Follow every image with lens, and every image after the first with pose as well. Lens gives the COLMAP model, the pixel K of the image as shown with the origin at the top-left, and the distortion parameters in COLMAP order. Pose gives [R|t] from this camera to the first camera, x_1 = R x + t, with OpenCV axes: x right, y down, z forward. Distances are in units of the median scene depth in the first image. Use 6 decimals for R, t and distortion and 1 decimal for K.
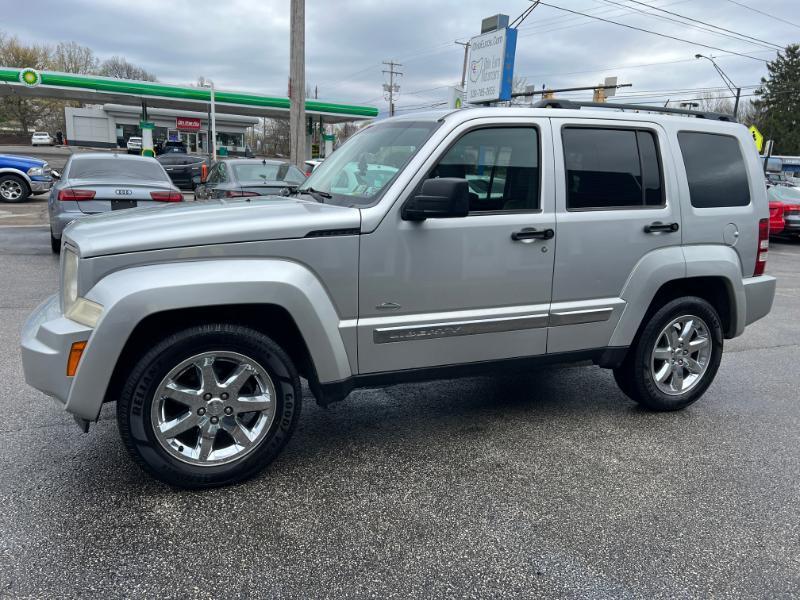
lens RADIAL K [[602.9, 0, 406.7], [0, 602.9, 299.3], [0, 0, 1]] dist [0.051290, -0.056492]
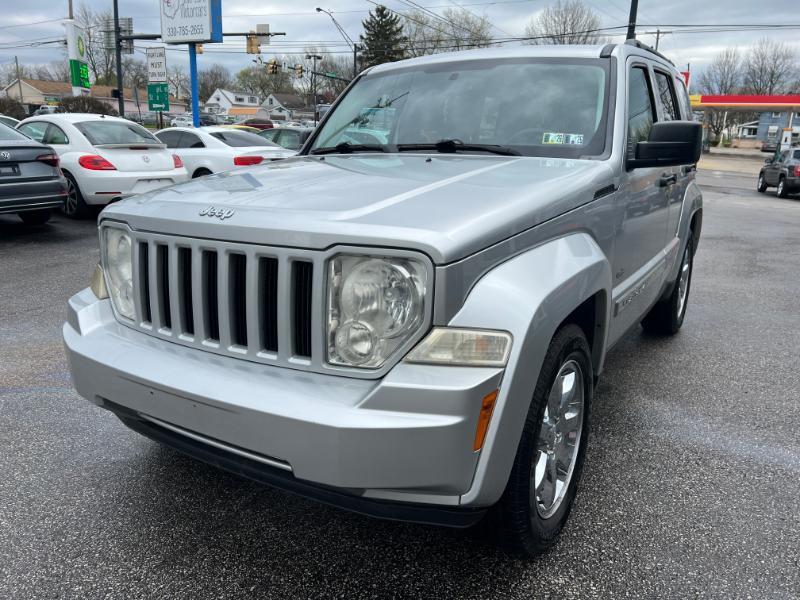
lens RADIAL K [[602.9, 0, 399.4], [0, 602.9, 306.9], [0, 0, 1]] dist [0.051290, -0.056492]
pose [[0.833435, -0.176215, 0.523770, -0.621952], [0.131140, 0.983790, 0.122309, -0.072708], [-0.536832, -0.033250, 0.843034, 0.347656]]
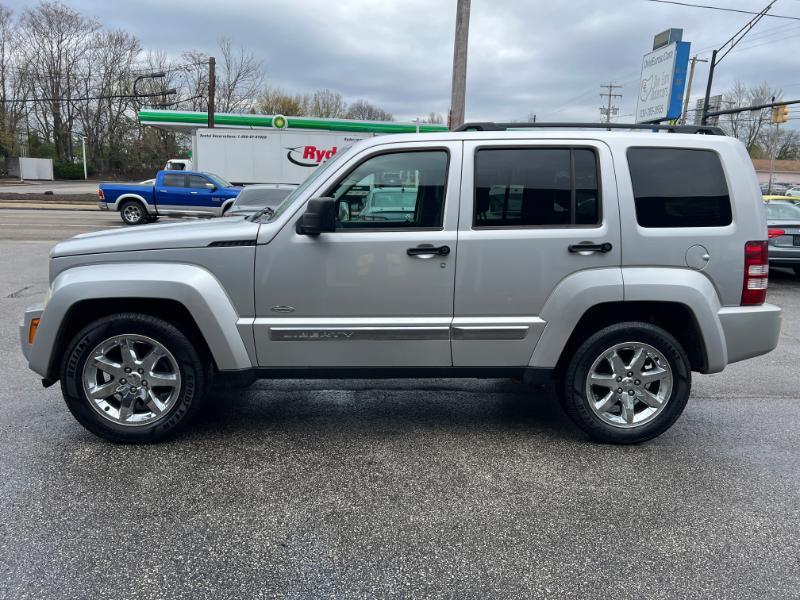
lens RADIAL K [[602.9, 0, 407.1], [0, 602.9, 296.9], [0, 0, 1]] dist [0.051290, -0.056492]
pose [[0.935678, 0.045331, -0.349932, 0.480544], [-0.061672, 0.997458, -0.035693, 0.012421], [0.347424, 0.054979, 0.936095, 0.002600]]
